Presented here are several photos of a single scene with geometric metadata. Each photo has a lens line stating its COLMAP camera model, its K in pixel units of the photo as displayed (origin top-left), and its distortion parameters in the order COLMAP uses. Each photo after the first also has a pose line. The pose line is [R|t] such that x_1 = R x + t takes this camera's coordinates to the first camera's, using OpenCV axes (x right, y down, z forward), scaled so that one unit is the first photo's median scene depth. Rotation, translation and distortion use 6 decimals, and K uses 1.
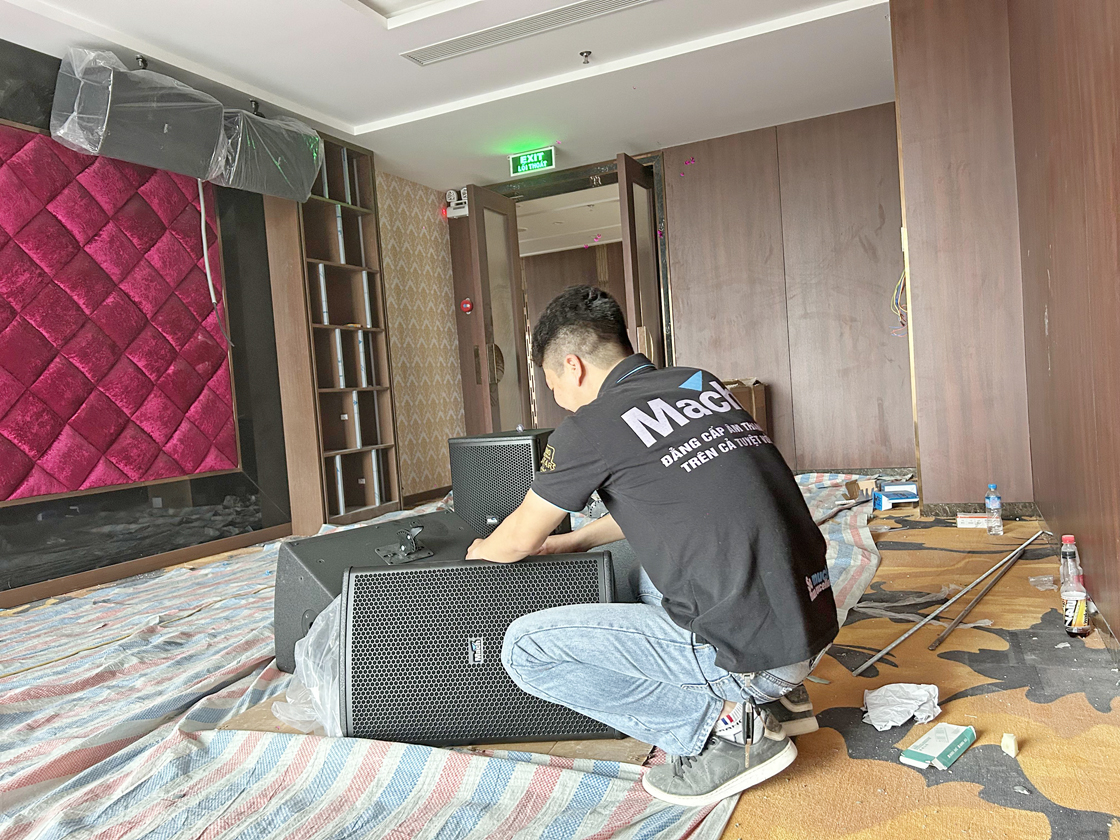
lens RADIAL K [[840.0, 0, 561.6], [0, 840.0, 421.2], [0, 0, 1]] dist [0.010658, -0.011074]
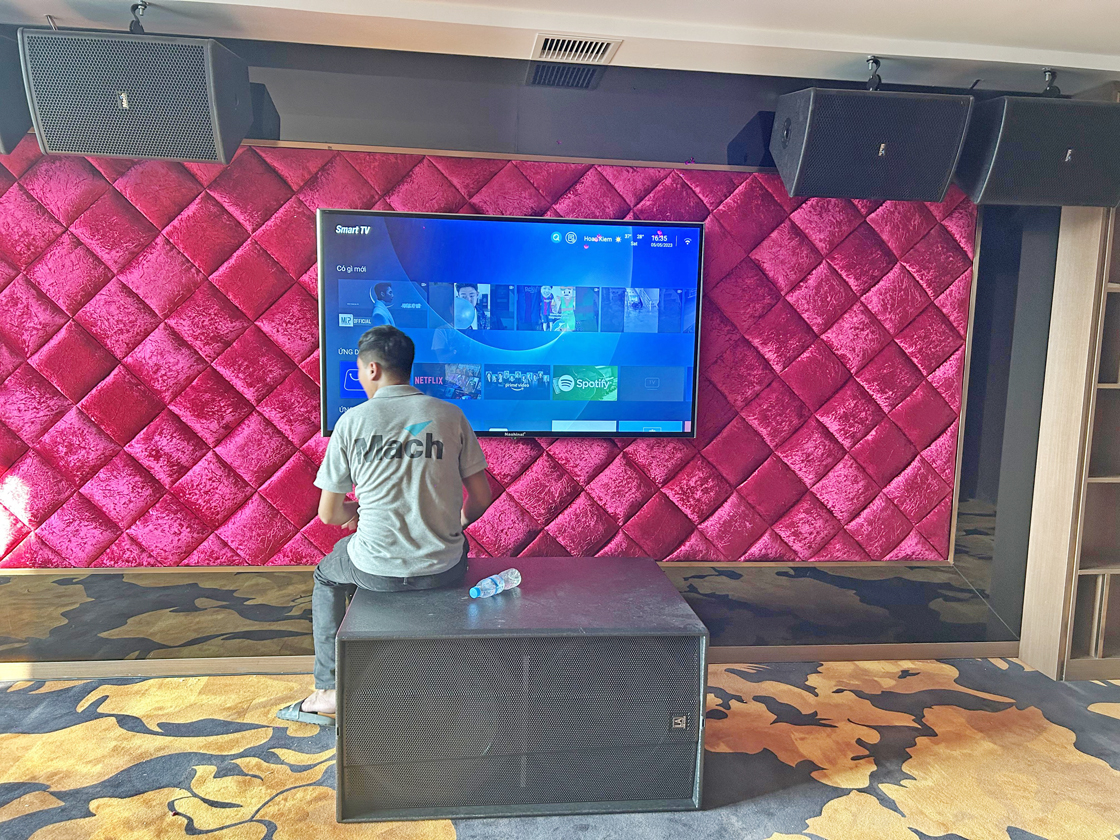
lens RADIAL K [[840.0, 0, 560.2], [0, 840.0, 421.3], [0, 0, 1]] dist [0.010658, -0.011074]
pose [[0.502215, 0.190617, -0.843472, 0.083035], [-0.092007, 0.981644, 0.167061, -0.196030], [0.859834, -0.006296, 0.510535, 0.331151]]
